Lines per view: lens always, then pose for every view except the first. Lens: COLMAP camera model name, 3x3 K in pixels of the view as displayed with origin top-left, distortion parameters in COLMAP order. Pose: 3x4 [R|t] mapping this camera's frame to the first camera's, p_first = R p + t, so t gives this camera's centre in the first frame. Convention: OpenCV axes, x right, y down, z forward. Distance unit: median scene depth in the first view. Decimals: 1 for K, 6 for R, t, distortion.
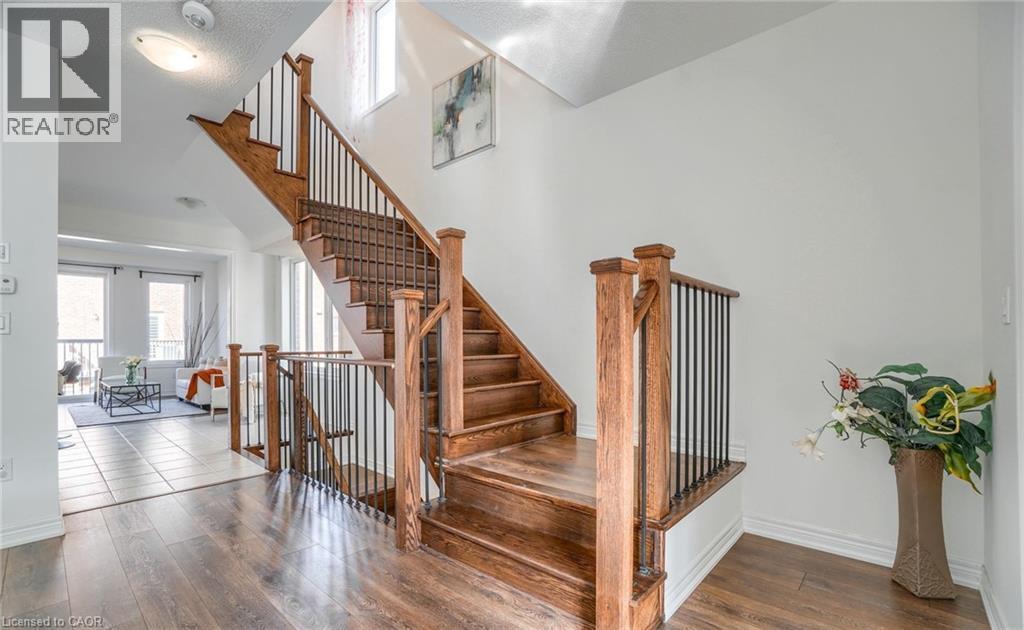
lens RADIAL K [[454.2, 0, 497.3], [0, 454.2, 337.9], [0, 0, 1]] dist [-0.060437, 0.025501]
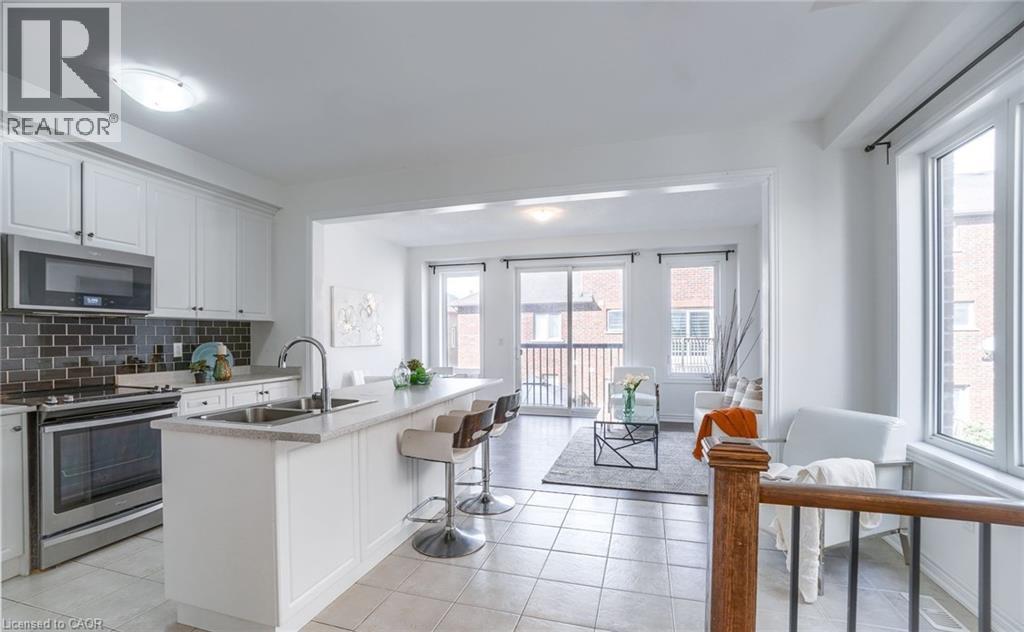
lens RADIAL K [[454.2, 0, 497.3], [0, 454.2, 338.9], [0, 0, 1]] dist [-0.060437, 0.025501]
pose [[0.430438, 0.013438, -0.902520, -0.442163], [0.004527, 0.999844, 0.017046, -0.040119], [0.902609, -0.011423, 0.430310, 0.798717]]
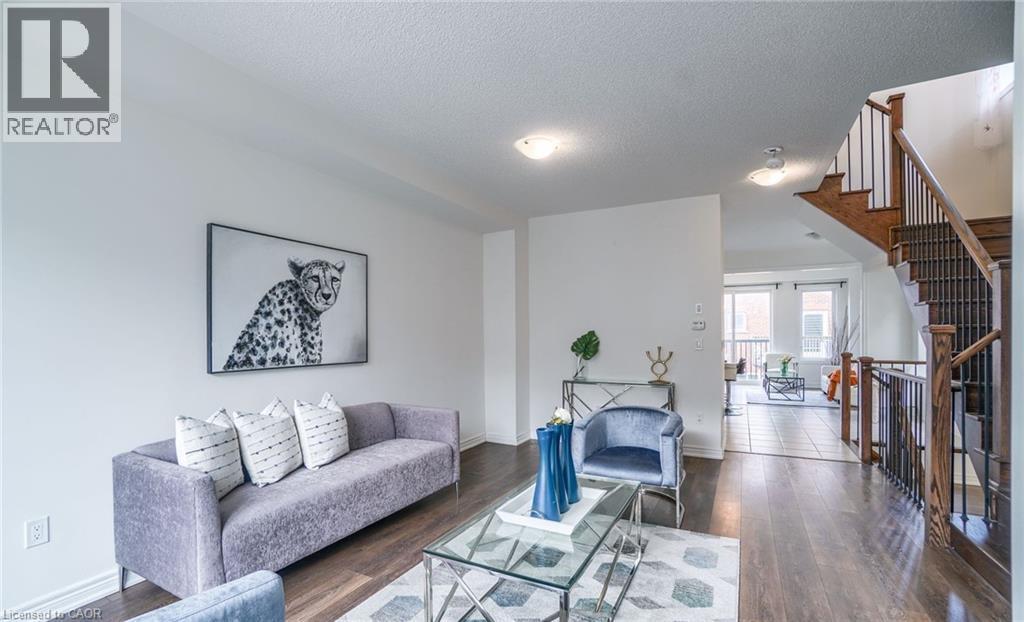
lens RADIAL K [[455.6, 0, 528.8], [0, 455.6, 333.7], [0, 0, 1]] dist [-0.001199, -0.000164]
pose [[0.314680, 0.003238, -0.949192, 0.311697], [0.008396, 0.999946, 0.006194, -0.052820], [0.949161, -0.009919, 0.314636, -0.201956]]
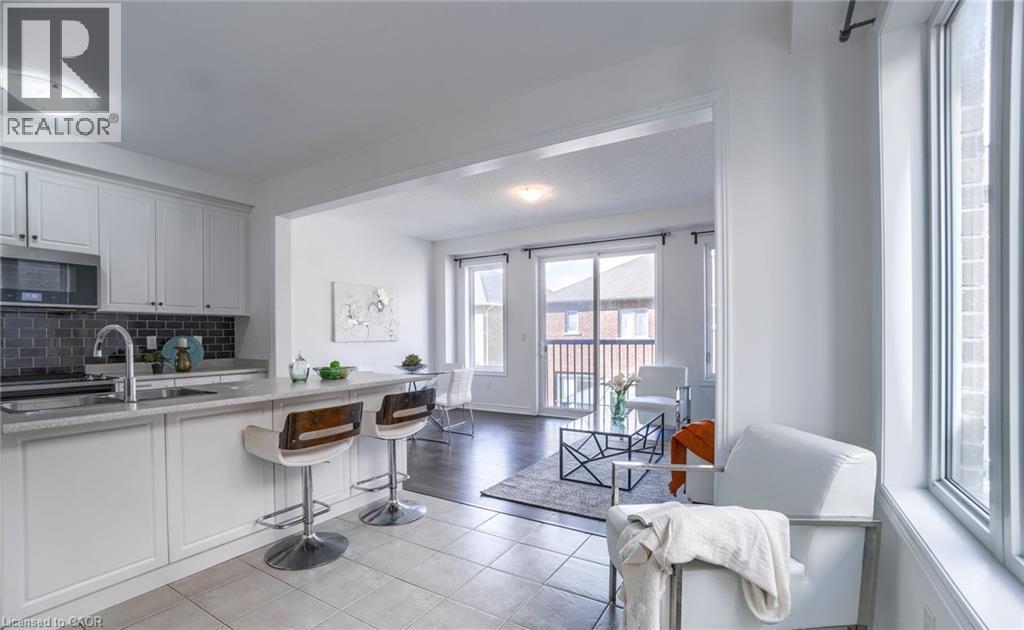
lens RADIAL K [[454.2, 0, 497.3], [0, 454.2, 337.9], [0, 0, 1]] dist [-0.060437, 0.025501]
pose [[0.190801, 0.013915, -0.981530, -0.434868], [0.008936, 0.999833, 0.015912, -0.025071], [0.981588, -0.011807, 0.190644, 1.143655]]
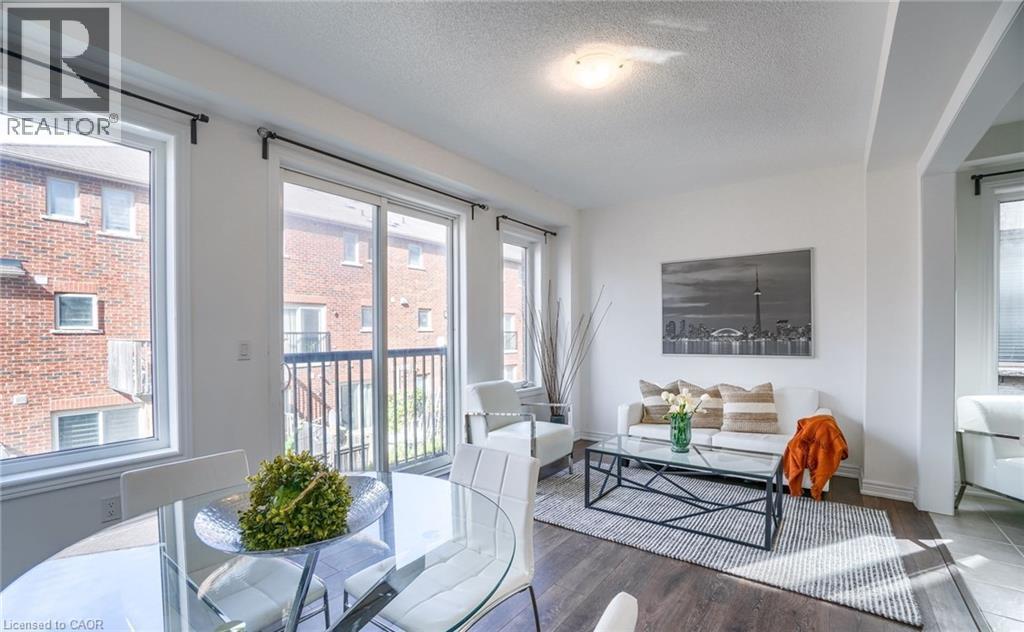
lens RADIAL K [[454.2, 0, 497.3], [0, 454.2, 338.9], [0, 0, 1]] dist [-0.060437, 0.025501]
pose [[0.994841, 0.003992, 0.101371, -1.665276], [-0.005372, 0.999897, 0.013344, -0.026027], [-0.101307, -0.013820, 0.994759, 0.900989]]
